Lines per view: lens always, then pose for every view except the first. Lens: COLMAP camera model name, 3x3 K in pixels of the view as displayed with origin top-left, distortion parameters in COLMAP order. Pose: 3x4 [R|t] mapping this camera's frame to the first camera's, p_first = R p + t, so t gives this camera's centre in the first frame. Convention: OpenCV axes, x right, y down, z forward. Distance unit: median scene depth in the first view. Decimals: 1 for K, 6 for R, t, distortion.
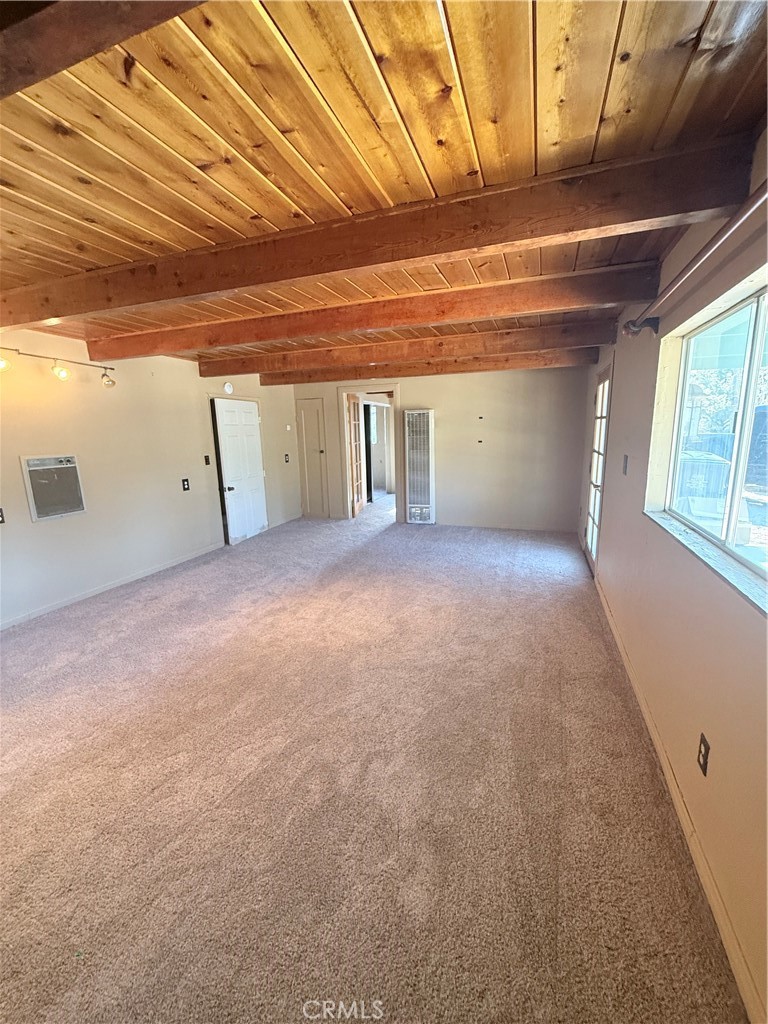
lens RADIAL K [[413.2, 0, 383.9], [0, 413.2, 510.7], [0, 0, 1]] dist [-0.000195, 0.000010]
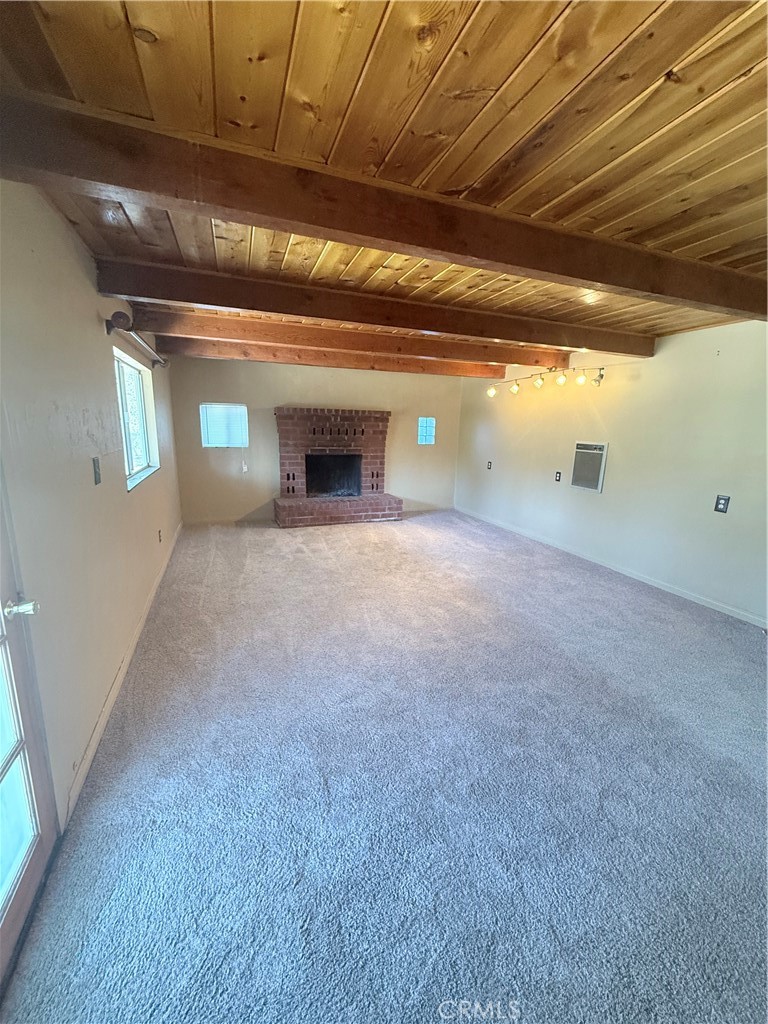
lens RADIAL K [[413.2, 0, 382.7], [0, 413.2, 512.8], [0, 0, 1]] dist [-0.000195, 0.000010]
pose [[-0.758733, 0.143447, -0.635411, 0.555518], [-0.130877, 0.921991, 0.364421, -0.306616], [0.638119, 0.359659, -0.680771, 1.472416]]
